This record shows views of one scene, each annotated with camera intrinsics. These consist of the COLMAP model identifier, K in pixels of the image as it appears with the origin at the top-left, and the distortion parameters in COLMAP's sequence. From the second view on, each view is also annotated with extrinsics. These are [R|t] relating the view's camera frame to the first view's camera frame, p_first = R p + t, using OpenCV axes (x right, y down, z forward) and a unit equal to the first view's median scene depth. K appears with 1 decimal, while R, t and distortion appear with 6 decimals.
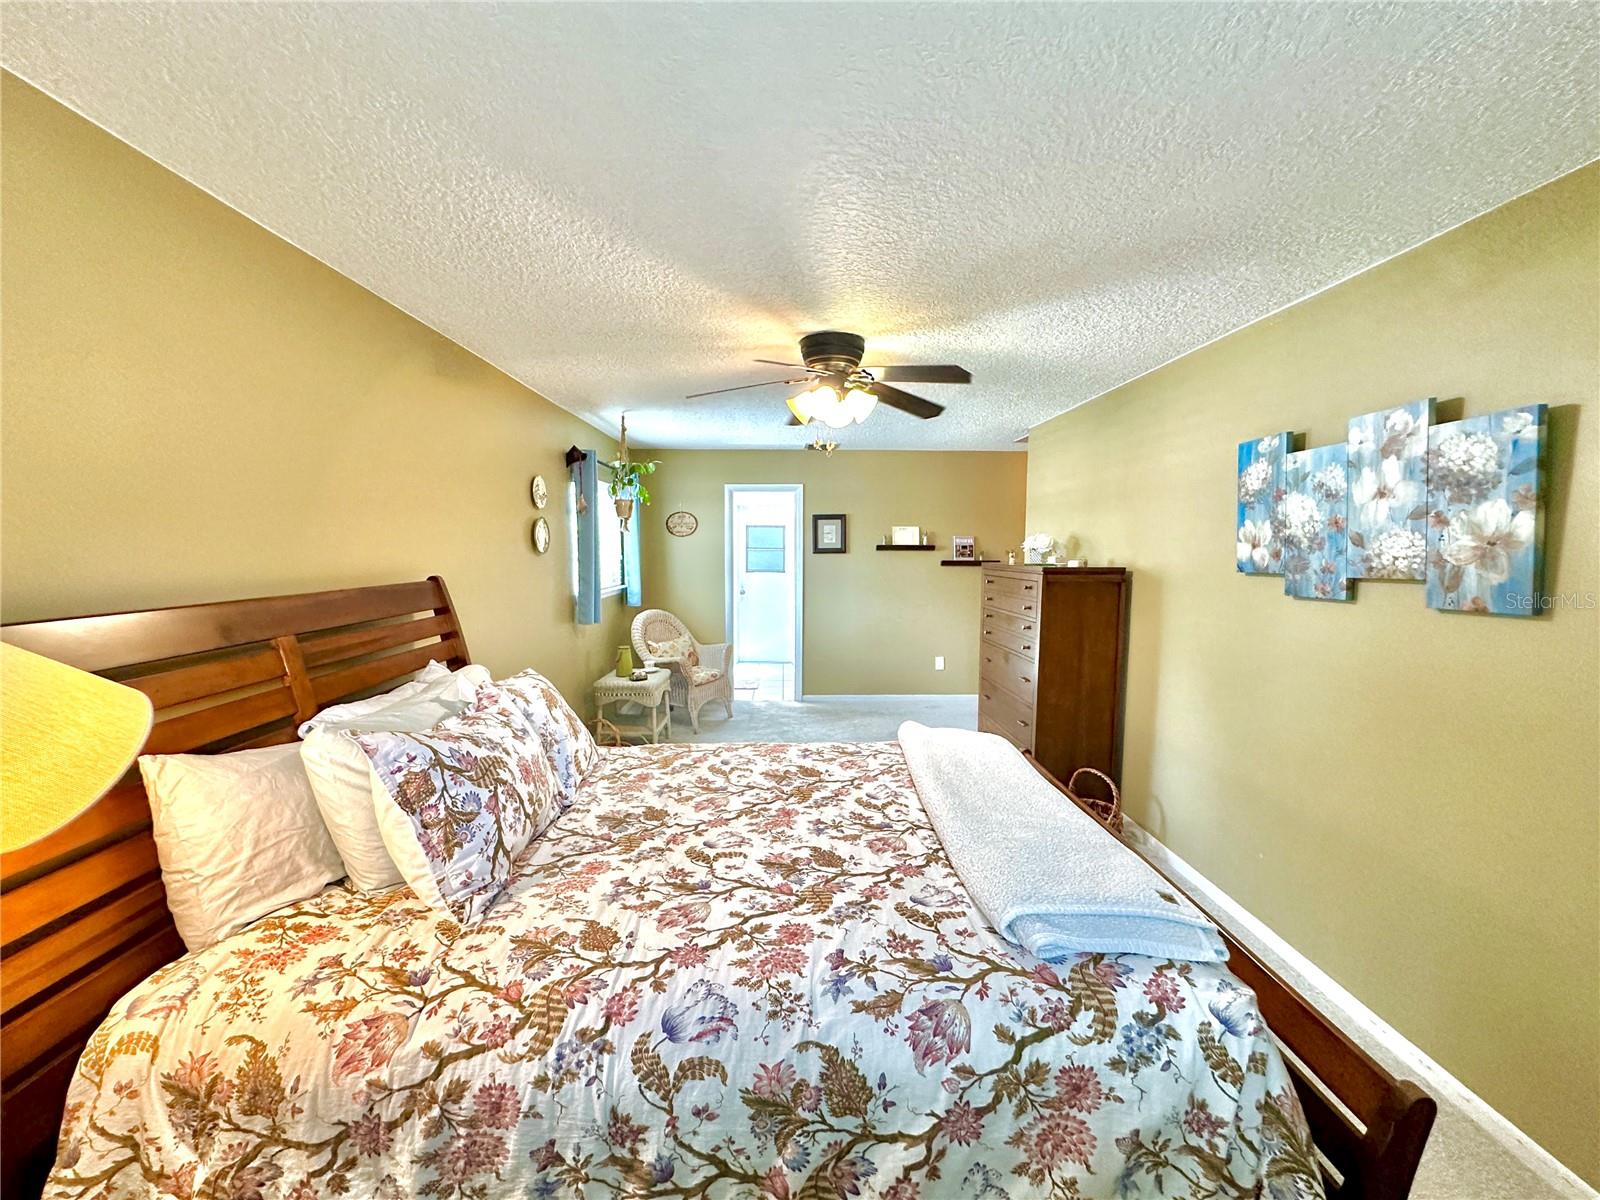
lens RADIAL K [[645.5, 0, 807.0], [0, 645.5, 600.7], [0, 0, 1]] dist [-0.003129, 0.000872]
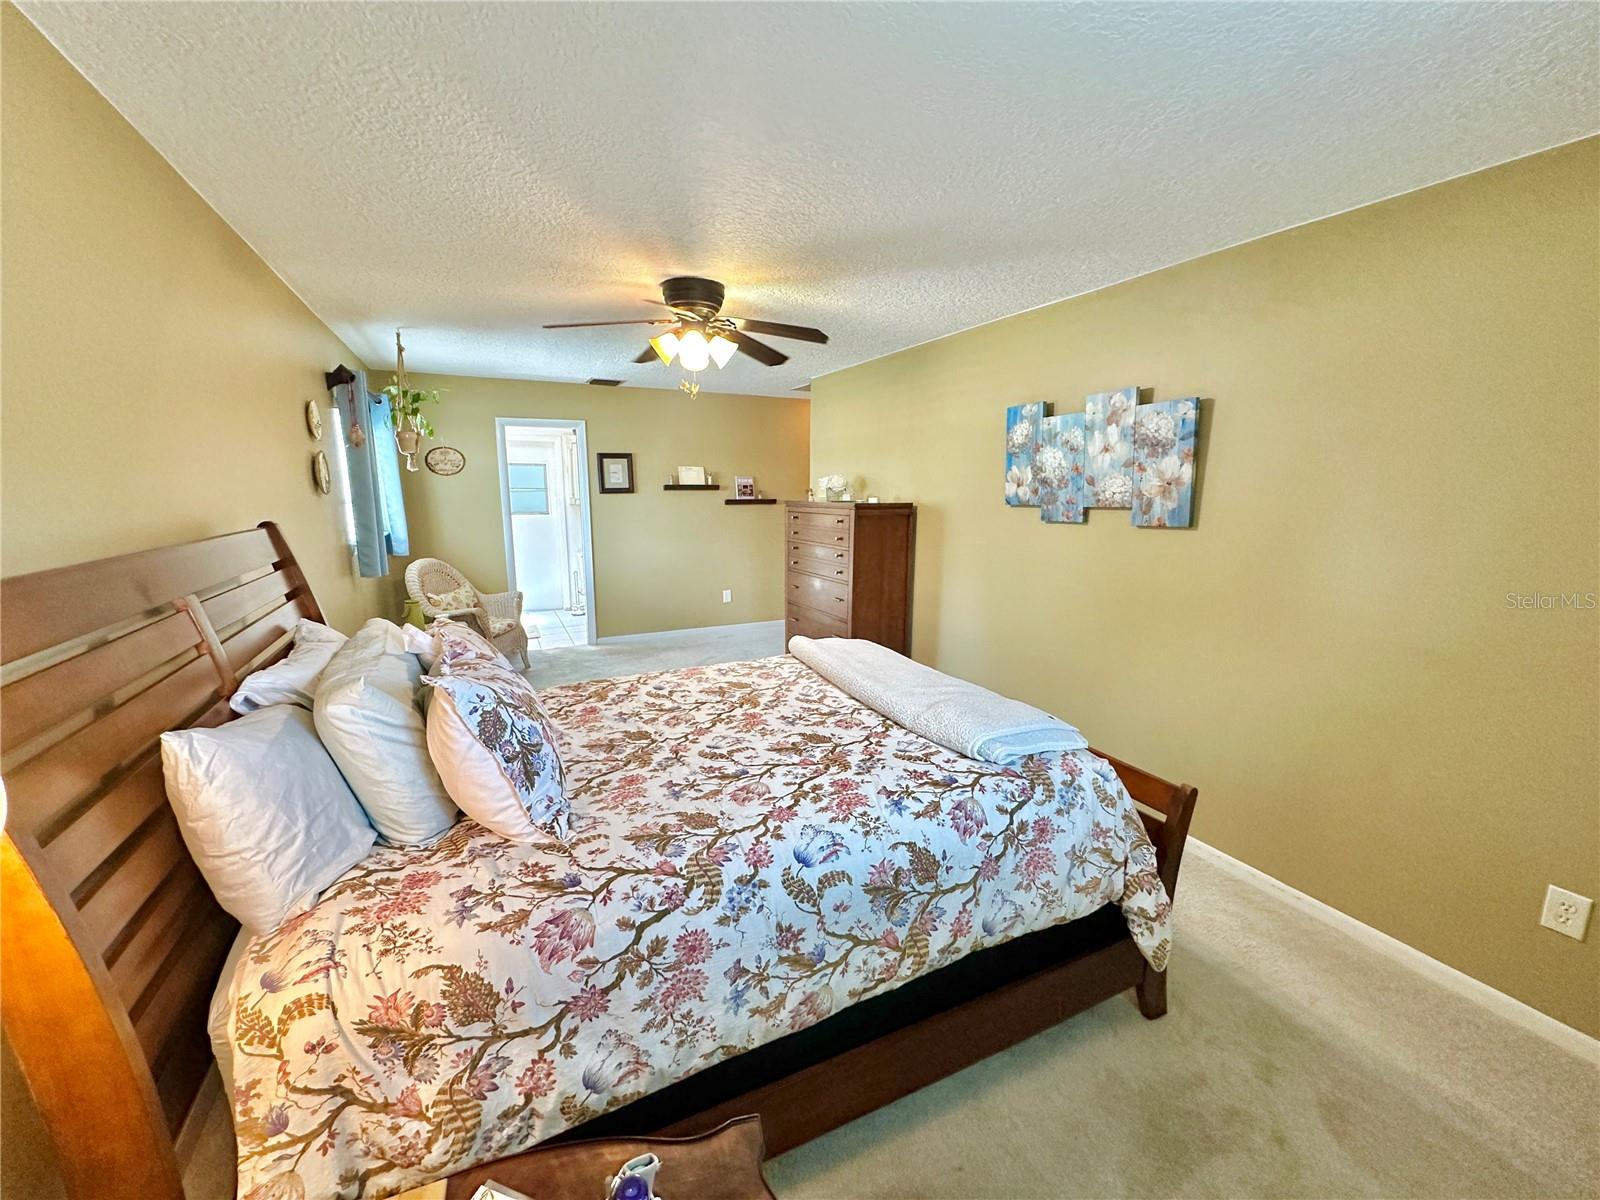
lens RADIAL K [[645.5, 0, 807.0], [0, 645.5, 600.7], [0, 0, 1]] dist [-0.003129, 0.000872]
pose [[0.904309, -0.075100, 0.420220, -0.450815], [0.036443, 0.994391, 0.099289, 0.009654], [-0.425319, -0.074474, 0.901974, -0.088168]]
